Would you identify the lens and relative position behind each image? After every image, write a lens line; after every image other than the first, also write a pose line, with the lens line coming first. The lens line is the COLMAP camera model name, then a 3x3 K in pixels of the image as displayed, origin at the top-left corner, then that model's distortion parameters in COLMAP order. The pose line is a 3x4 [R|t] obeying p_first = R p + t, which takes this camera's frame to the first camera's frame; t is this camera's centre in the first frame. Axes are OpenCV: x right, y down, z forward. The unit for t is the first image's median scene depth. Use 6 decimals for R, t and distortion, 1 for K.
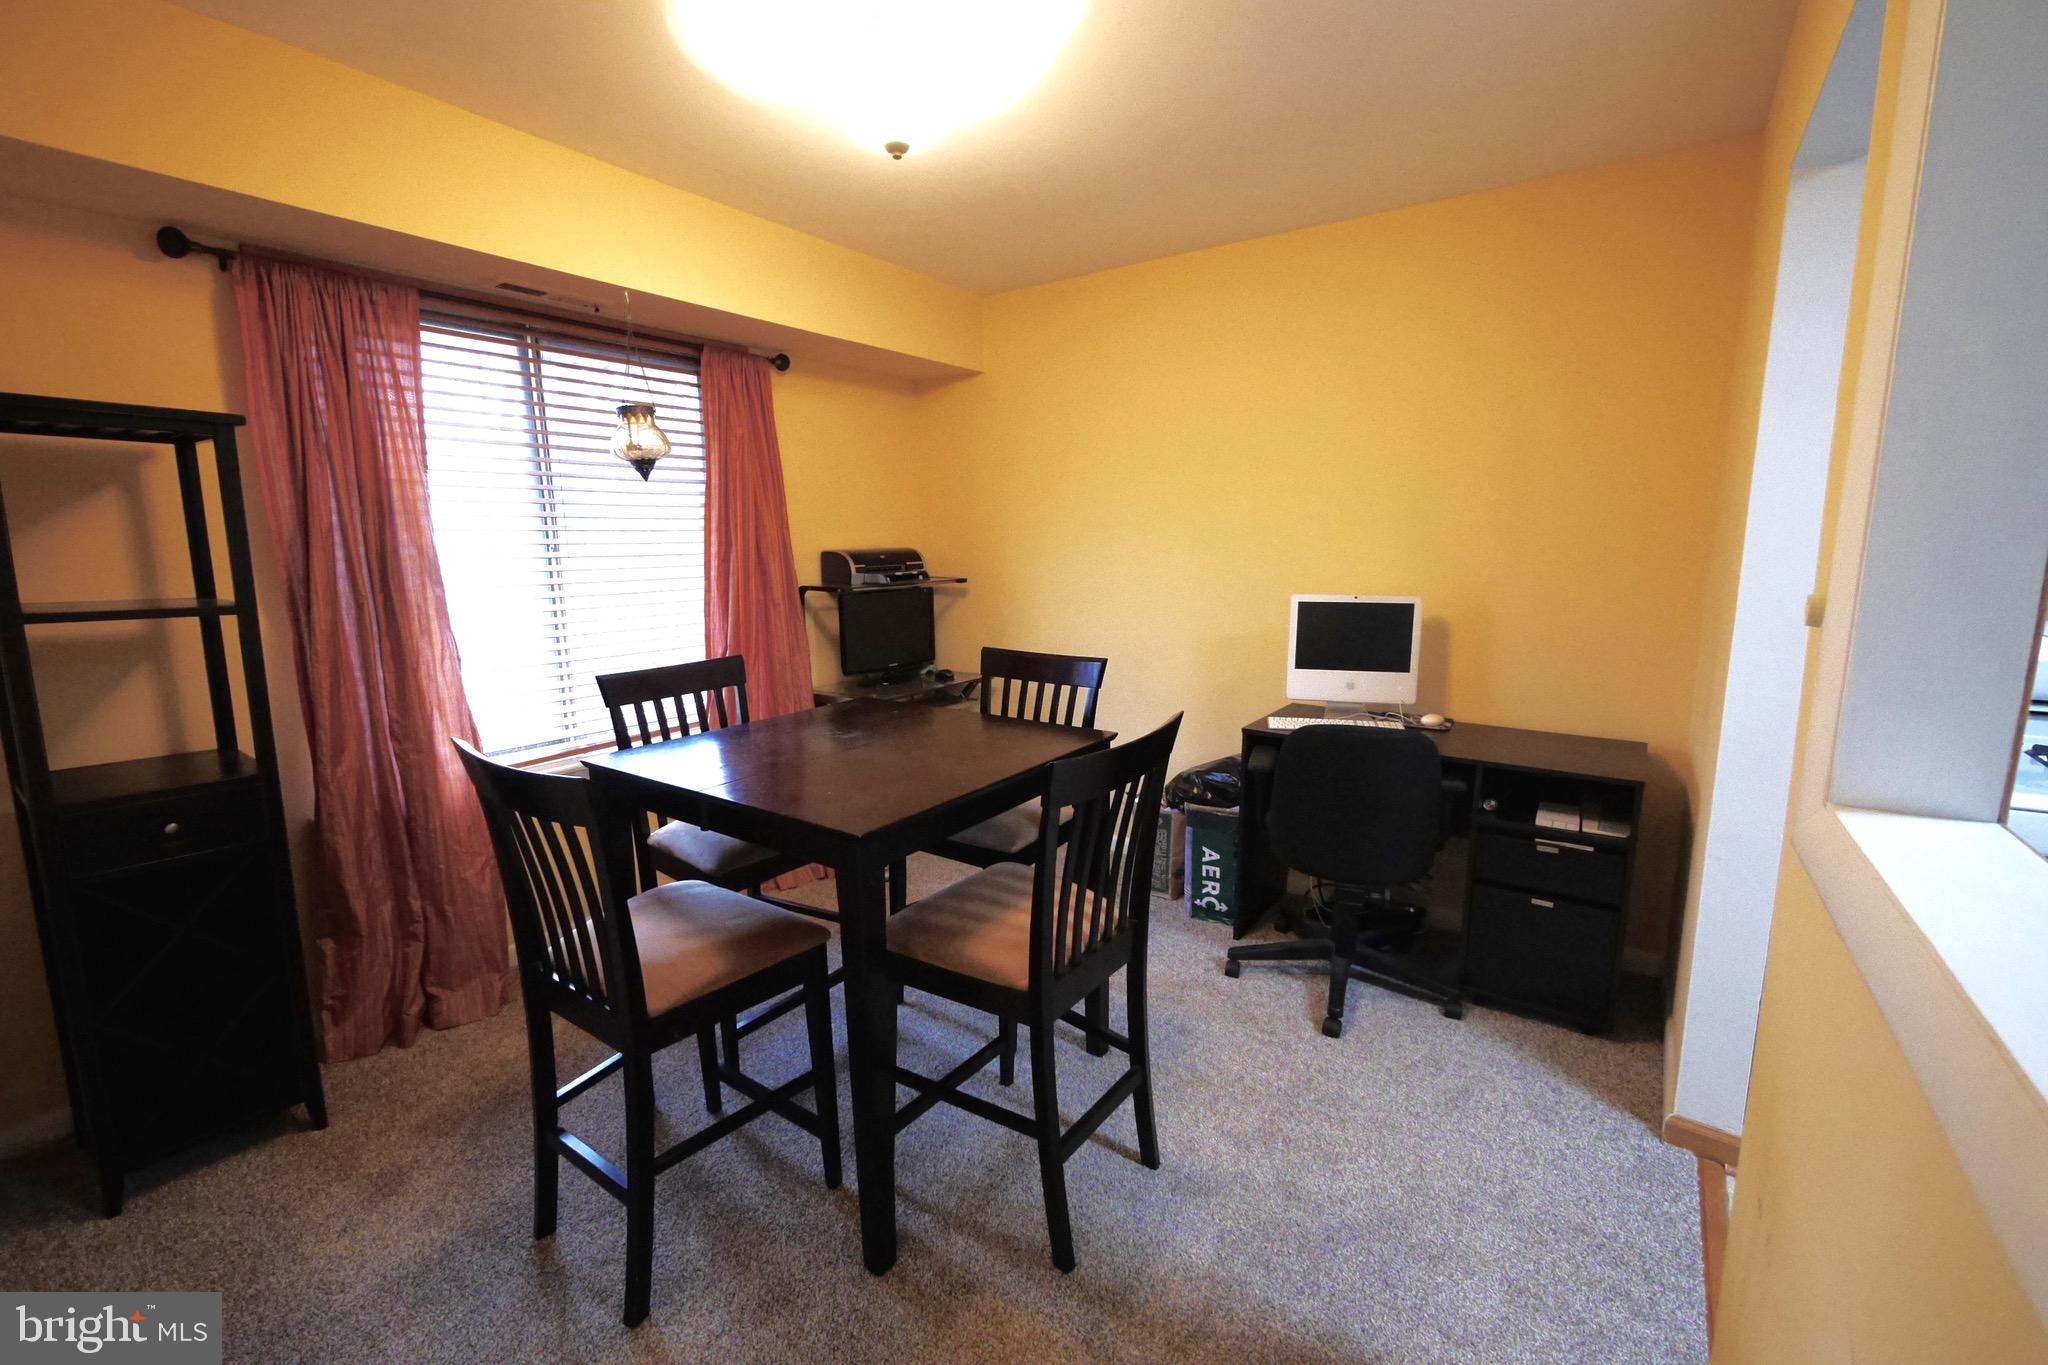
lens RADIAL K [[864.8, 0, 1021.9], [0, 864.8, 687.5], [0, 0, 1]] dist [-0.003709, 0.000211]
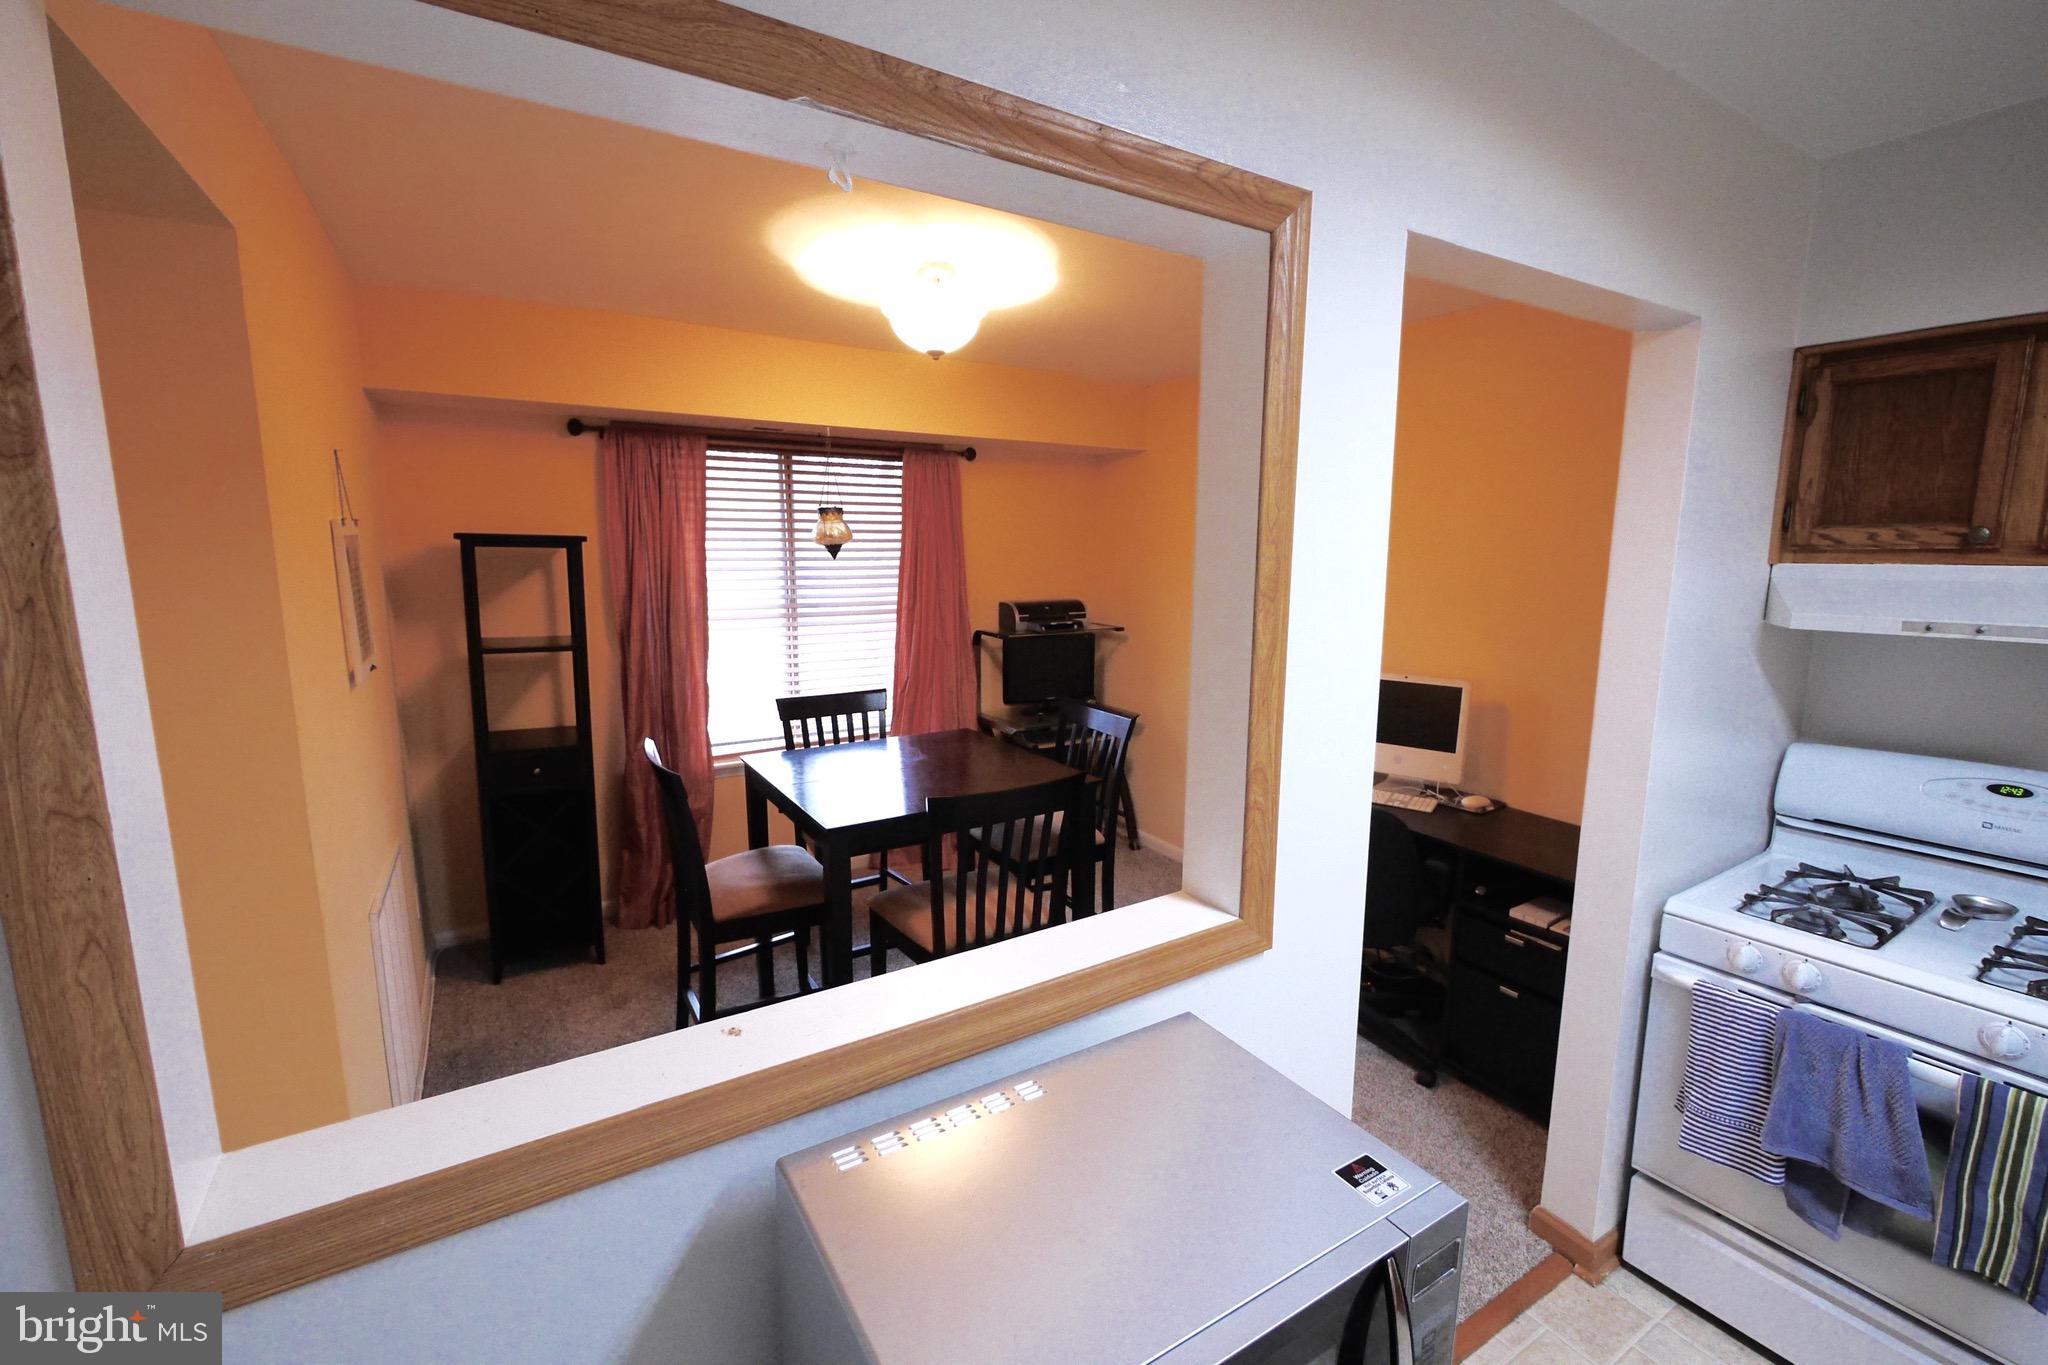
lens RADIAL K [[869.6, 0, 1021.6], [0, 869.6, 685.4], [0, 0, 1]] dist [-0.001952, 0.000446]
pose [[0.919550, 0.076440, -0.385468, 0.400207], [-0.080837, 0.996716, 0.004813, -0.067160], [0.384570, 0.026734, 0.922709, -0.175936]]
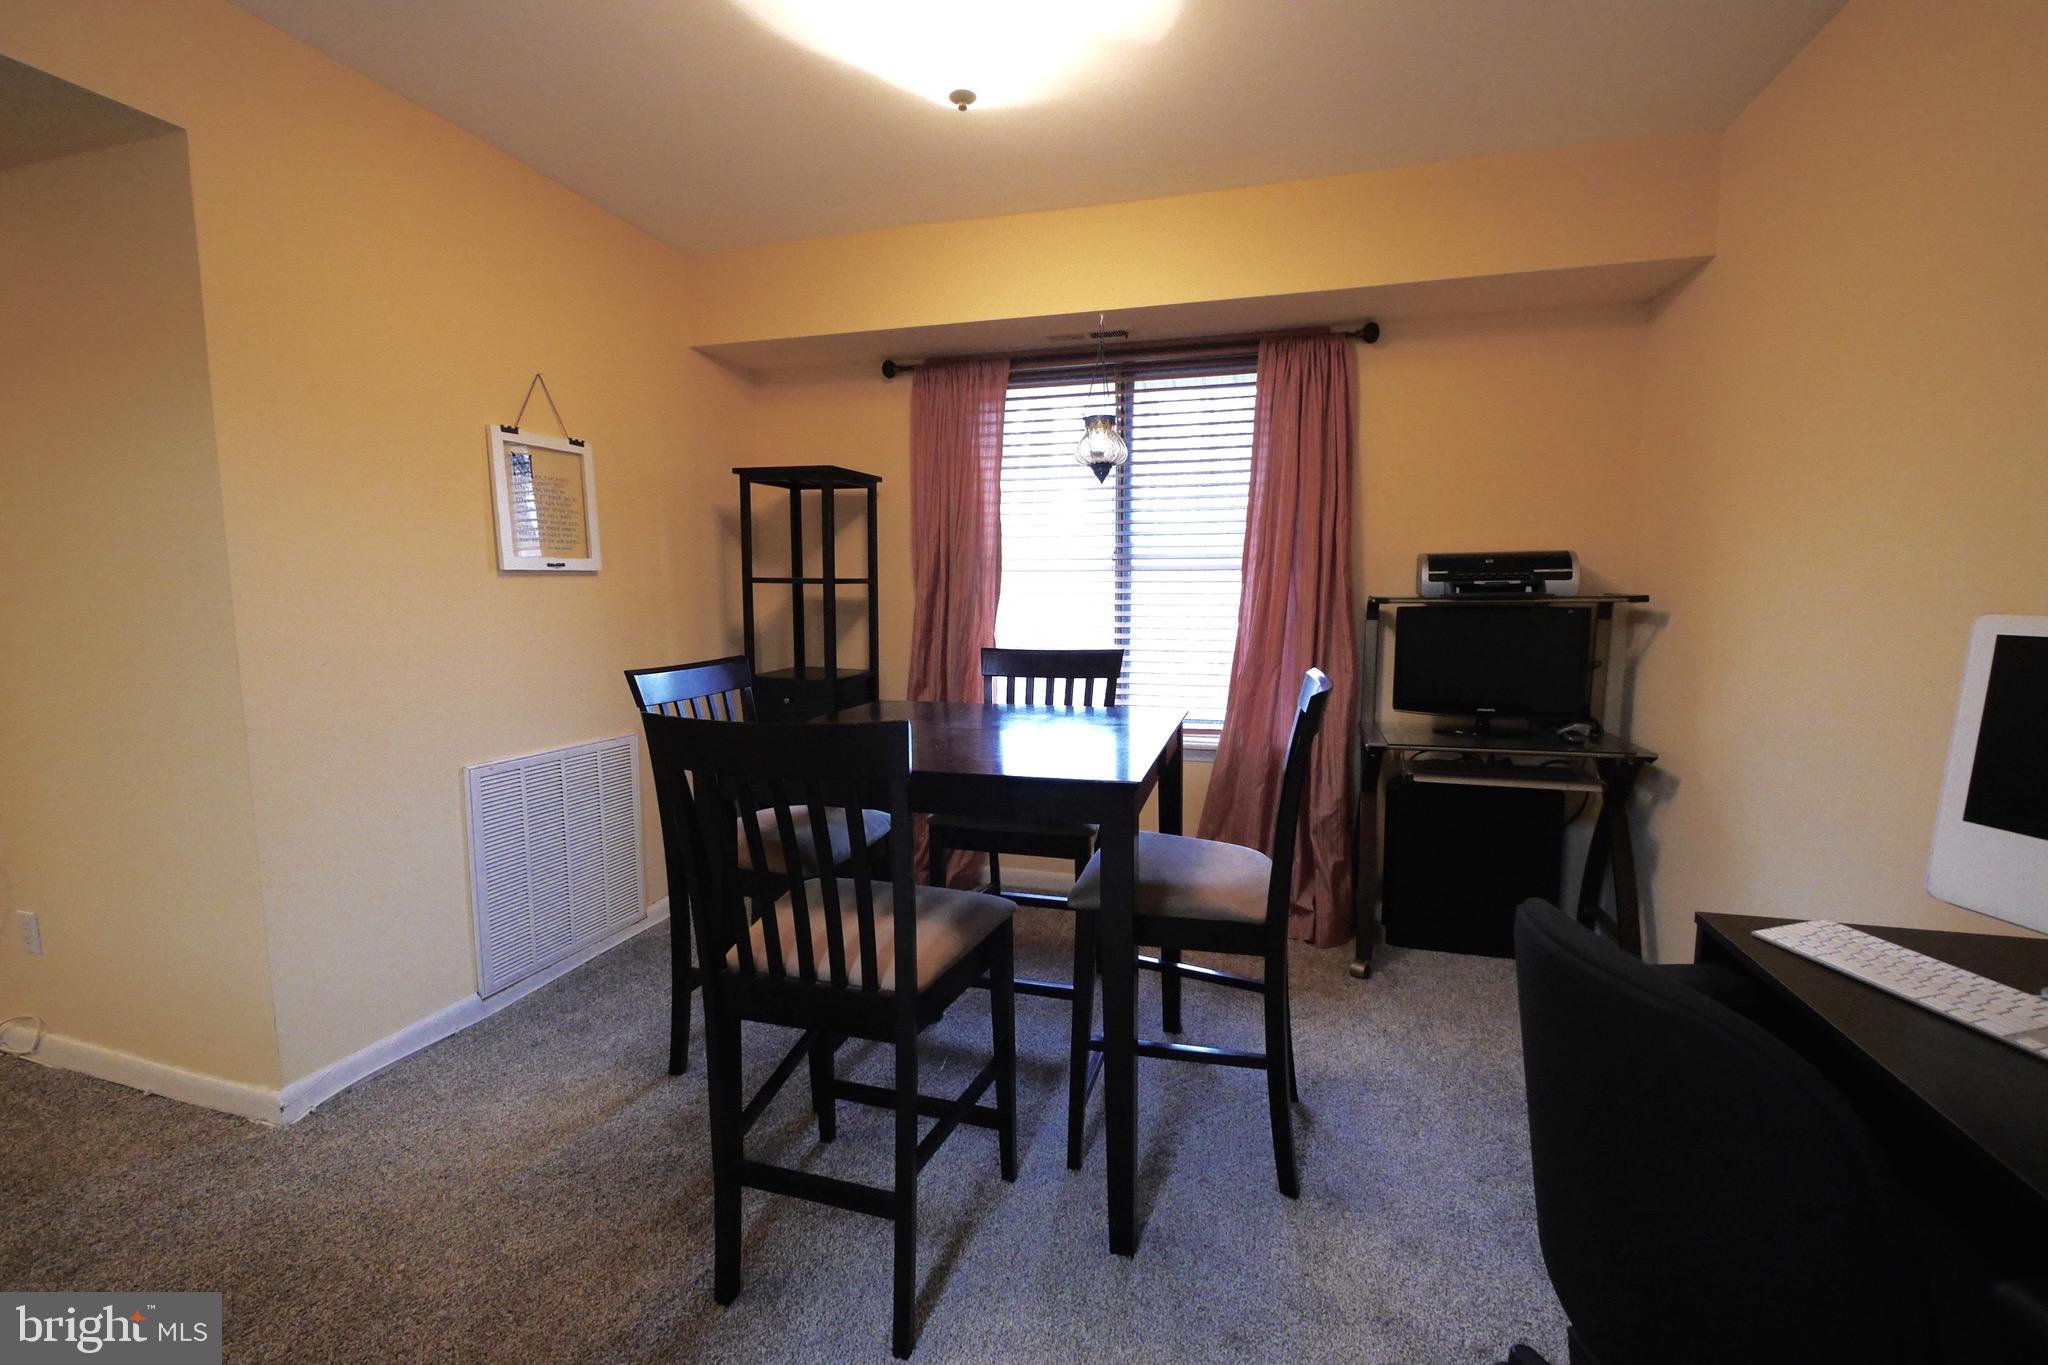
lens RADIAL K [[864.8, 0, 1021.9], [0, 864.8, 687.5], [0, 0, 1]] dist [-0.003709, 0.000211]
pose [[0.329682, 0.115110, -0.937048, 0.581934], [-0.163750, 0.984467, 0.063322, -0.039395], [0.929782, 0.132566, 0.343411, 0.566411]]
